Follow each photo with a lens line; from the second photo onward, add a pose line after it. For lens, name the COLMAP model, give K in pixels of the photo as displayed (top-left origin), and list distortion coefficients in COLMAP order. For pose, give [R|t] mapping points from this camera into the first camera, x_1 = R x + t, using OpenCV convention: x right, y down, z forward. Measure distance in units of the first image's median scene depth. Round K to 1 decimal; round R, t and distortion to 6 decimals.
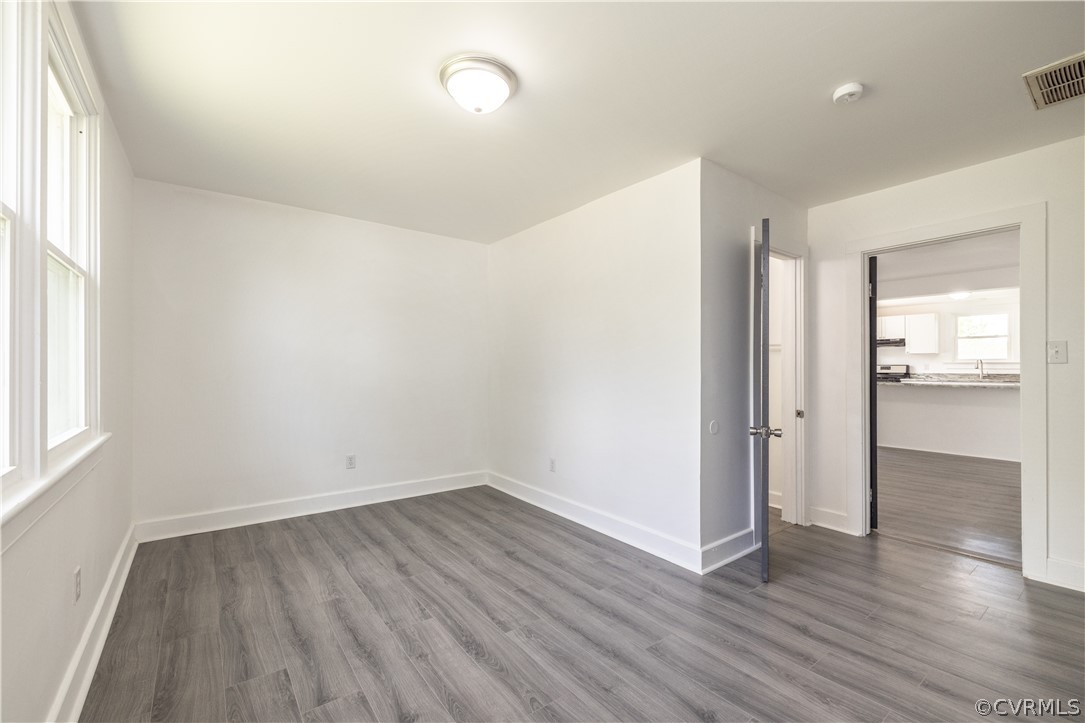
lens RADIAL K [[452.4, 0, 541.2], [0, 452.4, 363.6], [0, 0, 1]] dist [-0.001545, -0.000794]
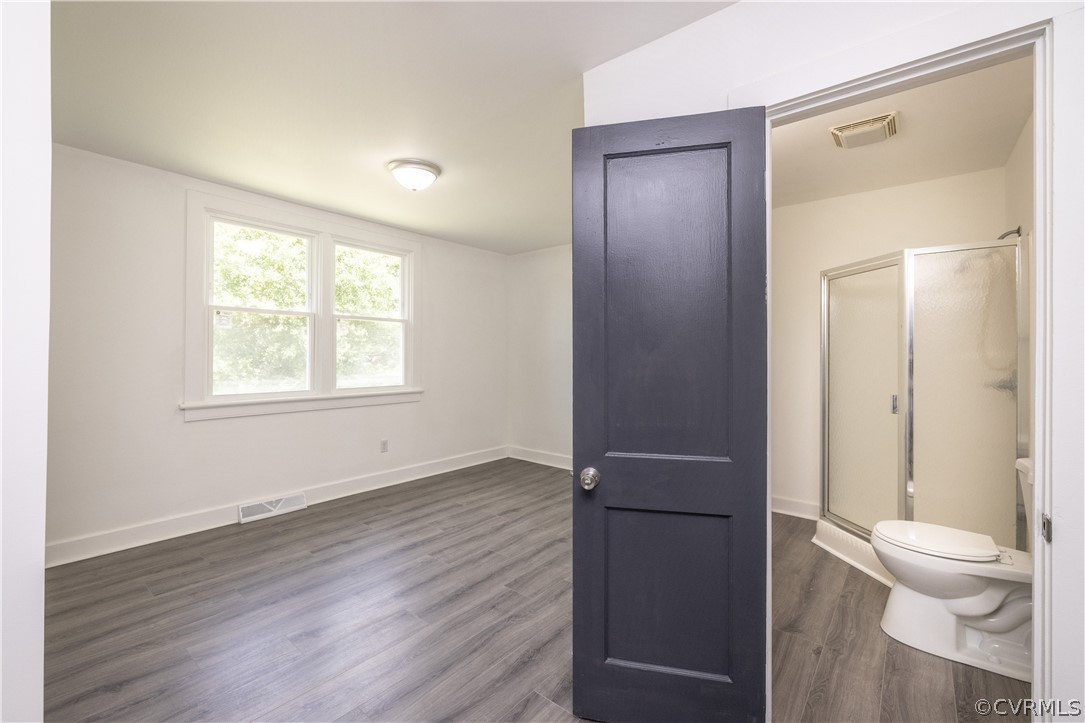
lens RADIAL K [[452.4, 0, 540.8], [0, 452.4, 357.9], [0, 0, 1]] dist [-0.001545, -0.000794]
pose [[0.242364, 0.000881, -0.970185, 1.128416], [-0.002418, 0.999997, 0.000304, -0.007840], [0.970182, 0.002272, 0.242365, 0.834289]]
